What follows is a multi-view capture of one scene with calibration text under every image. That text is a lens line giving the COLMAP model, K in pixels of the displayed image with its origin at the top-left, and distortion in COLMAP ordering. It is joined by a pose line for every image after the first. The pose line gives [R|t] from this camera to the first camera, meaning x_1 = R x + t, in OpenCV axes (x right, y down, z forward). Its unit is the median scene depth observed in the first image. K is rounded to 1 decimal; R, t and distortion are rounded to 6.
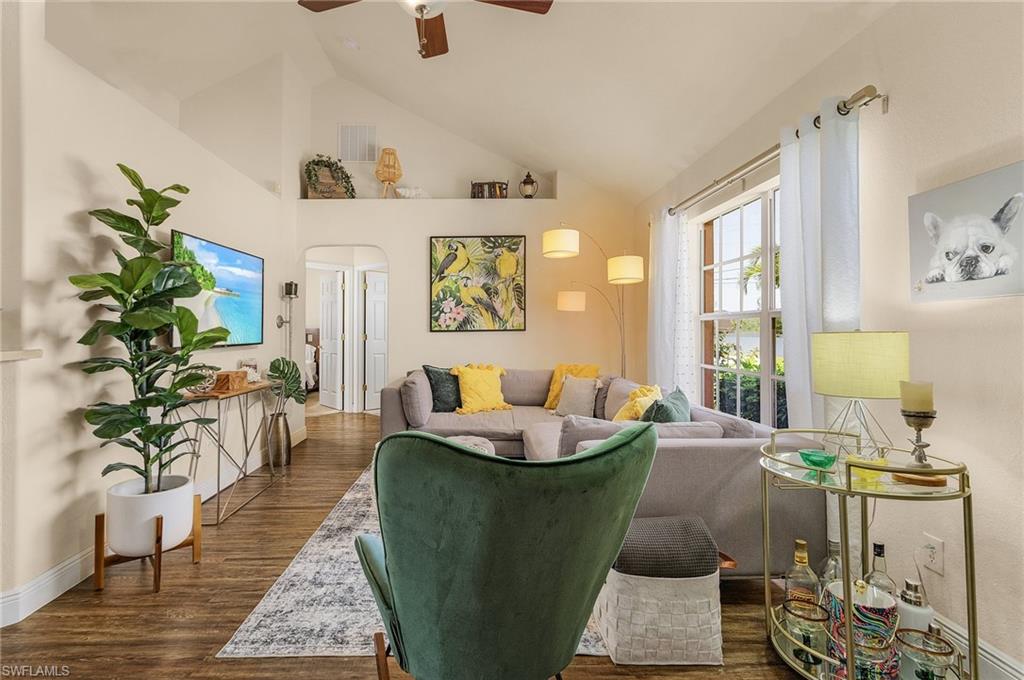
lens RADIAL K [[497.0, 0, 465.9], [0, 497.0, 319.6], [0, 0, 1]] dist [-0.003919, 0.002725]
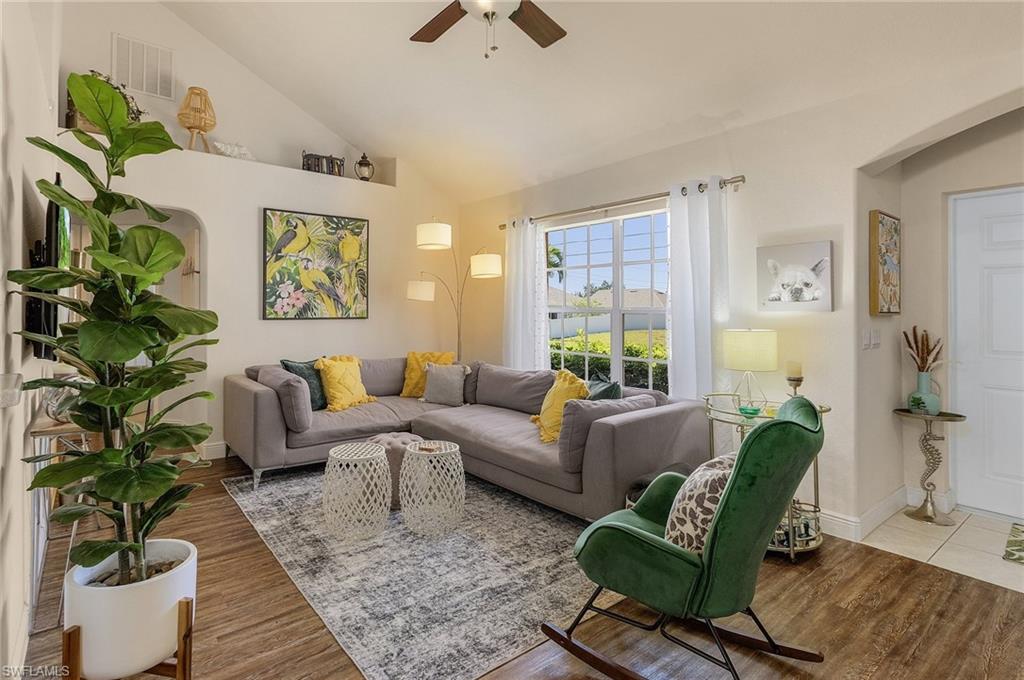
lens RADIAL K [[518.5, 0, 473.8], [0, 518.5, 300.0], [0, 0, 1]] dist [0.002336, 0.001613]
pose [[0.789737, 0.021686, 0.613062, -0.416495], [-0.025264, 0.999677, -0.002816, -0.020071], [-0.612925, -0.013264, 0.790030, 0.096870]]
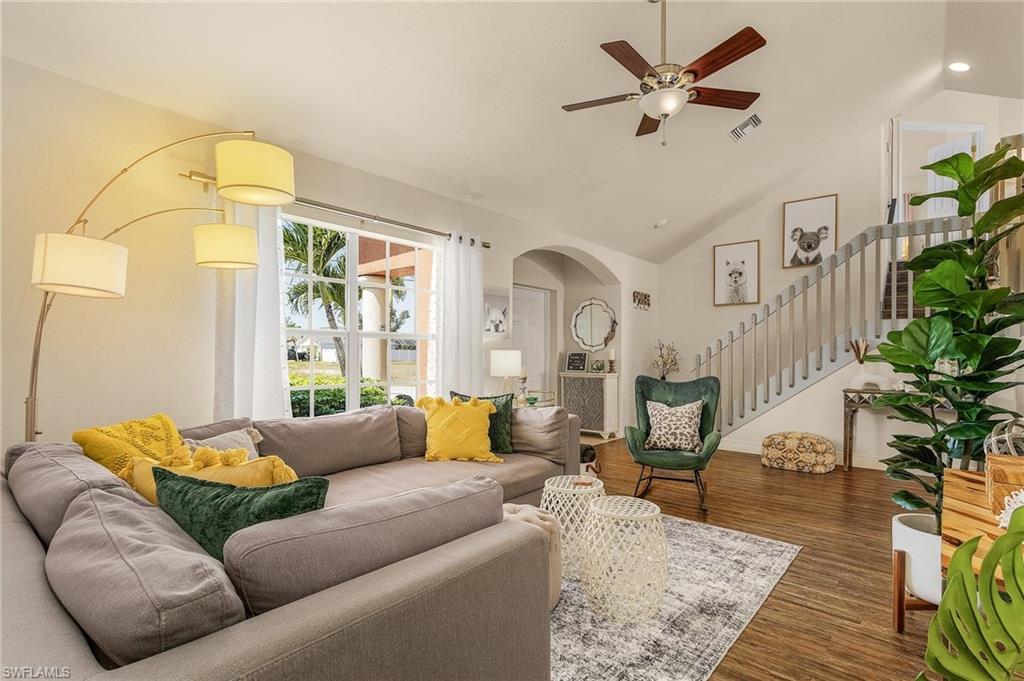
lens RADIAL K [[497.0, 0, 522.3], [0, 497.0, 341.9], [0, 0, 1]] dist [-0.003919, 0.002725]
pose [[-0.780919, 0.009210, 0.624564, -0.351774], [-0.020806, 0.998953, -0.040745, 0.036363], [-0.624285, -0.044813, -0.779910, 1.255320]]
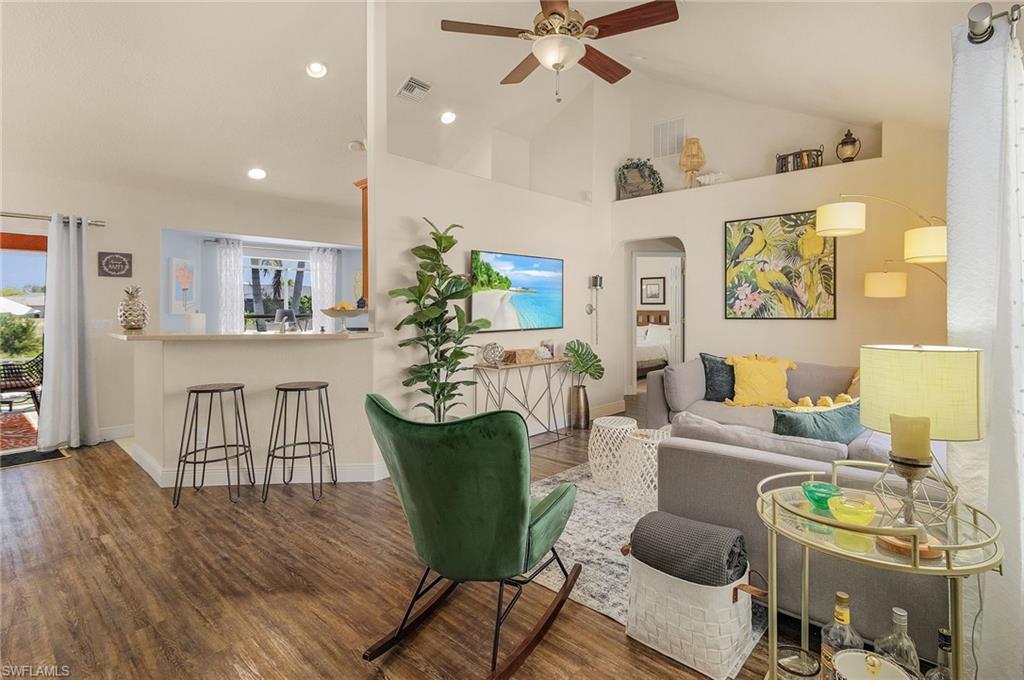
lens RADIAL K [[497.0, 0, 527.5], [0, 497.0, 300.2], [0, 0, 1]] dist [-0.003919, 0.002725]
pose [[0.744116, -0.011050, -0.667959, 0.366986], [0.015276, 0.999883, 0.000476, -0.024032], [0.667876, -0.010559, 0.744198, 0.014383]]
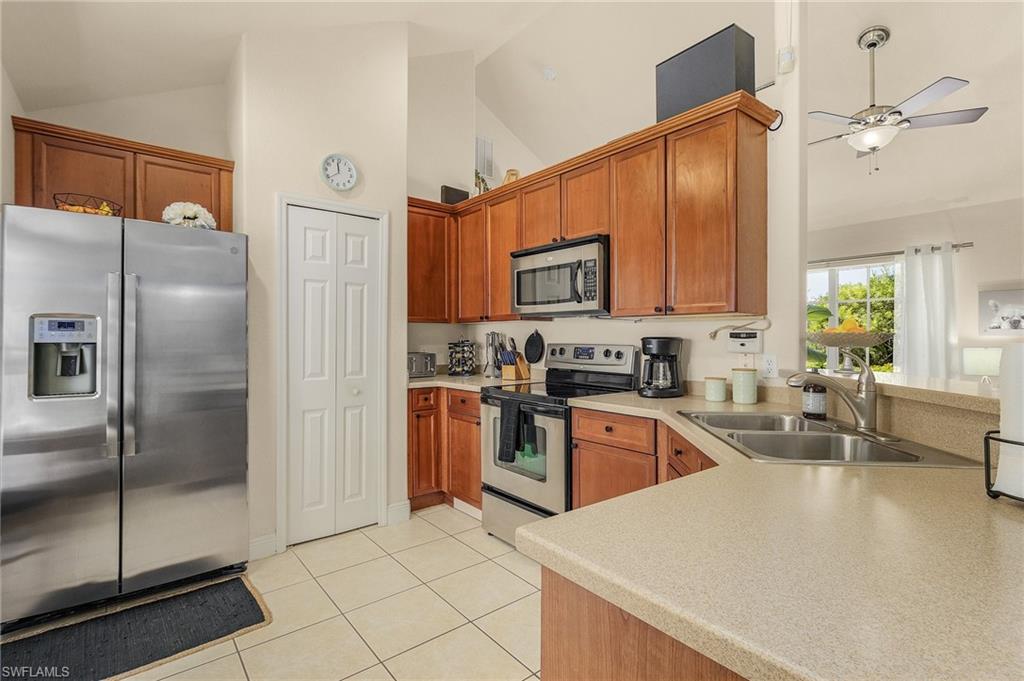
lens RADIAL K [[497.0, 0, 508.0], [0, 497.0, 341.0], [0, 0, 1]] dist [-0.003919, 0.002725]
pose [[0.775914, 0.007708, 0.630792, -1.078962], [-0.020828, 0.999693, 0.013405, 0.001696], [-0.630495, -0.023539, 0.775836, 0.263314]]
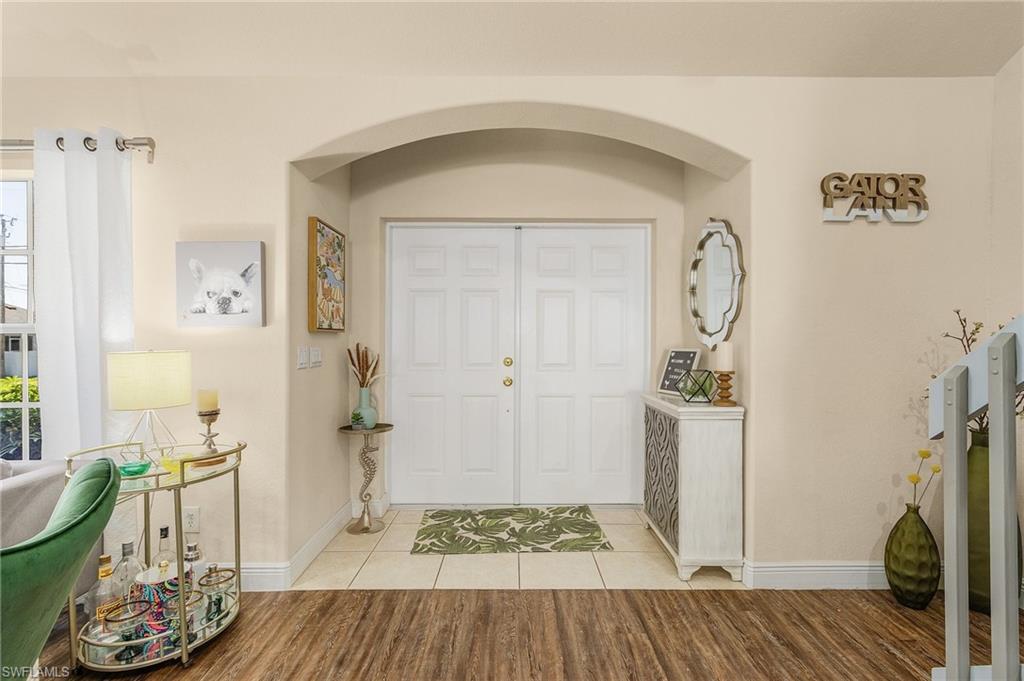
lens RADIAL K [[497.0, 0, 521.5], [0, 497.0, 335.8], [0, 0, 1]] dist [-0.003919, 0.002725]
pose [[-0.023328, 0.009461, 0.999683, -0.169624], [-0.021645, 0.999716, -0.009966, -0.008675], [-0.999494, -0.021871, -0.023117, 0.073268]]
